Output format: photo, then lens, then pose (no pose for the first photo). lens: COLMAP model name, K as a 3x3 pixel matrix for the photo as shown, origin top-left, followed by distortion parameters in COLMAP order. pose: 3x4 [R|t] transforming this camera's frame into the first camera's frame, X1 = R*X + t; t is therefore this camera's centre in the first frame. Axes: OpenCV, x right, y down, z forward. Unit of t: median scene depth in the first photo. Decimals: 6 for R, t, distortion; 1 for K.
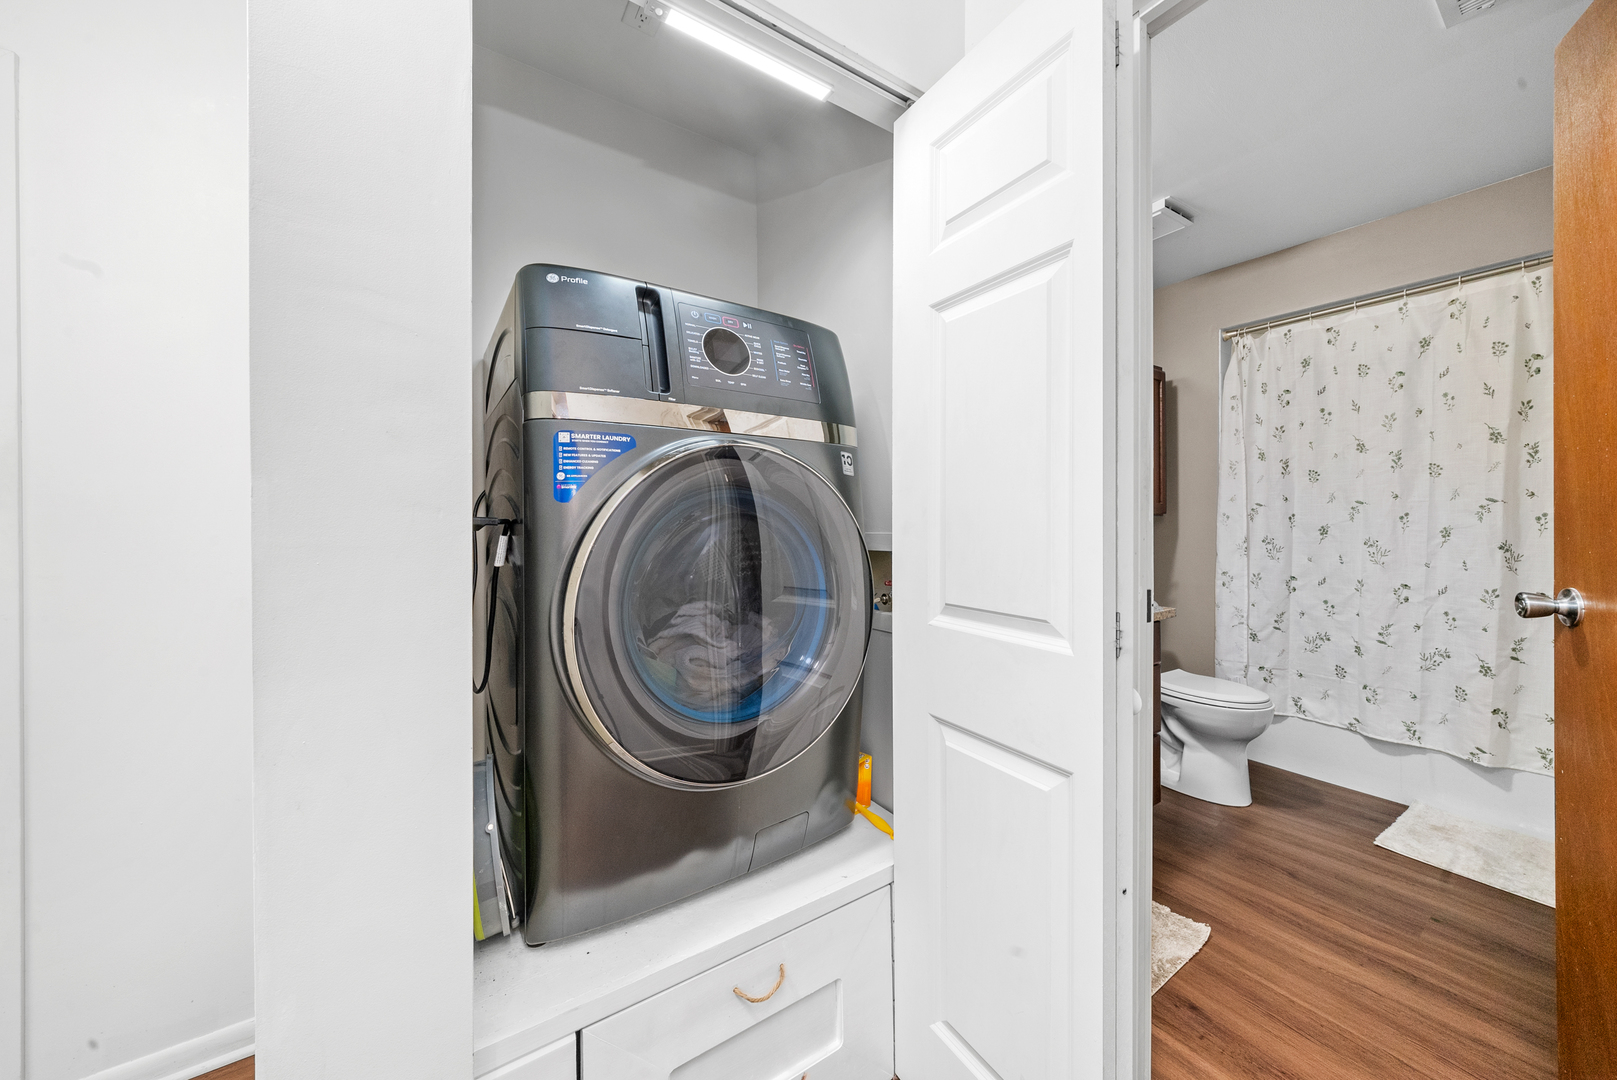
lens RADIAL K [[560.7, 0, 805.1], [0, 560.7, 528.1], [0, 0, 1]] dist [-0.003187, 0.000416]
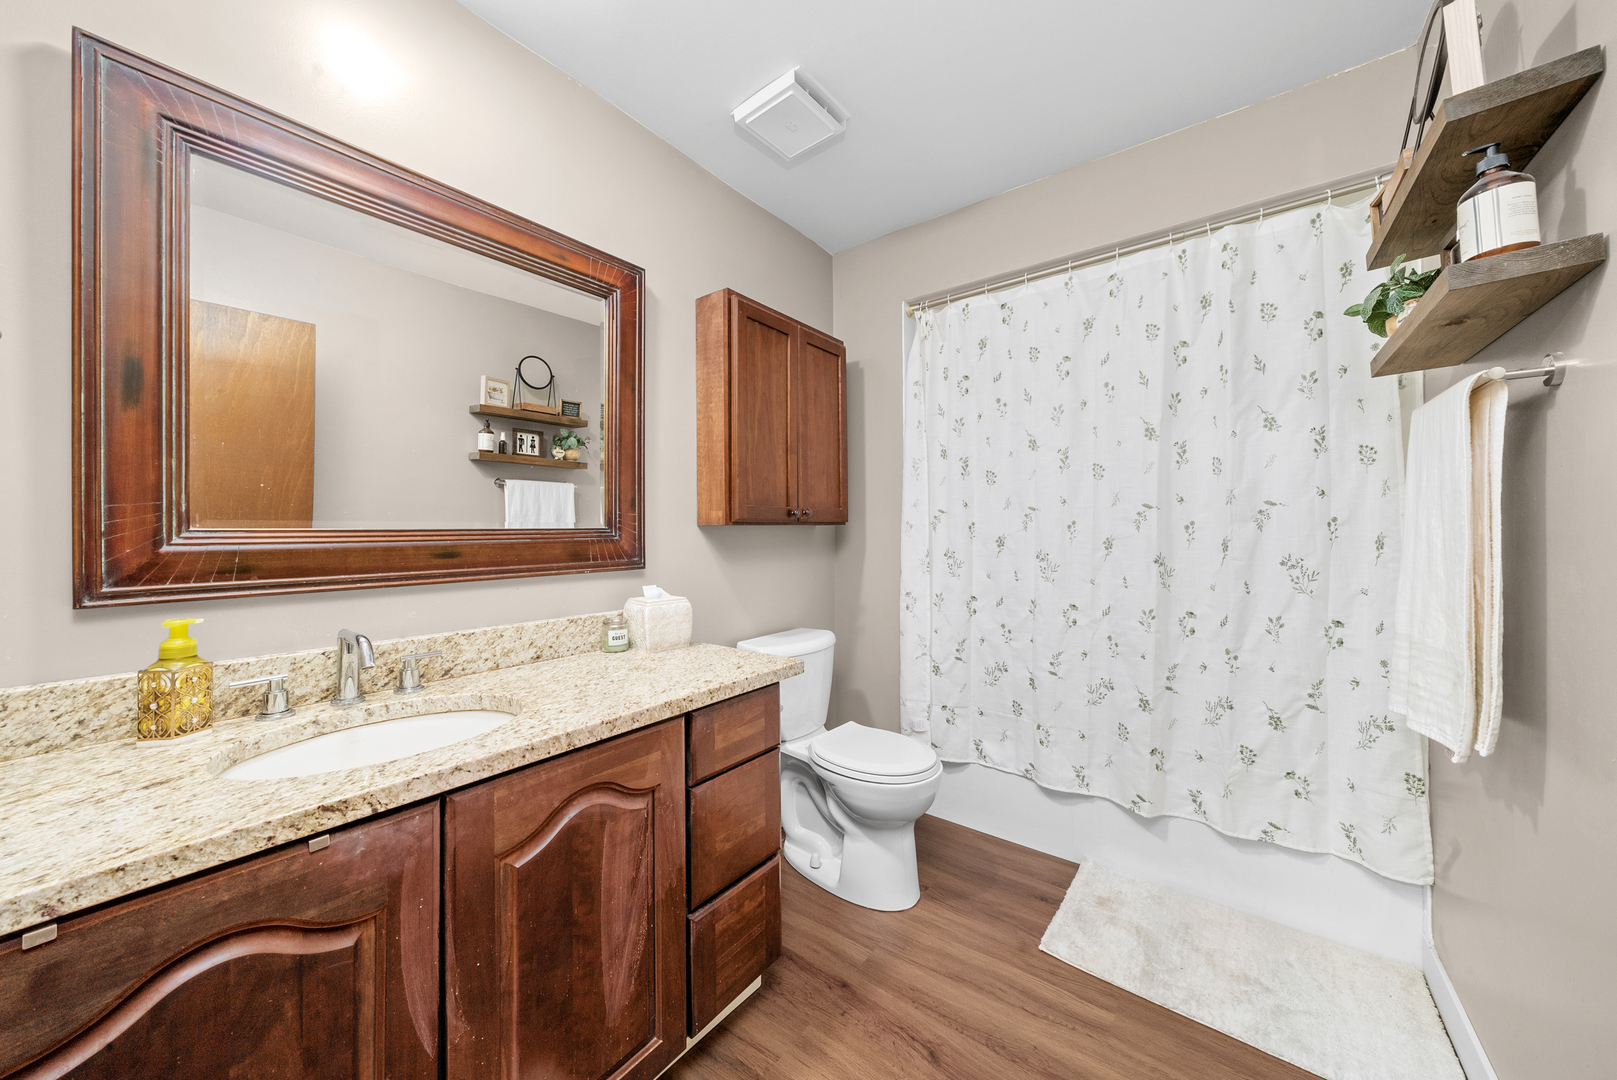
lens RADIAL K [[560.7, 0, 805.8], [0, 560.7, 533.9], [0, 0, 1]] dist [-0.003187, 0.000416]
pose [[0.941810, -0.007367, 0.336065, 0.384147], [0.008979, 0.999954, -0.003241, -0.008022], [-0.336025, 0.006070, 0.941833, 0.315809]]
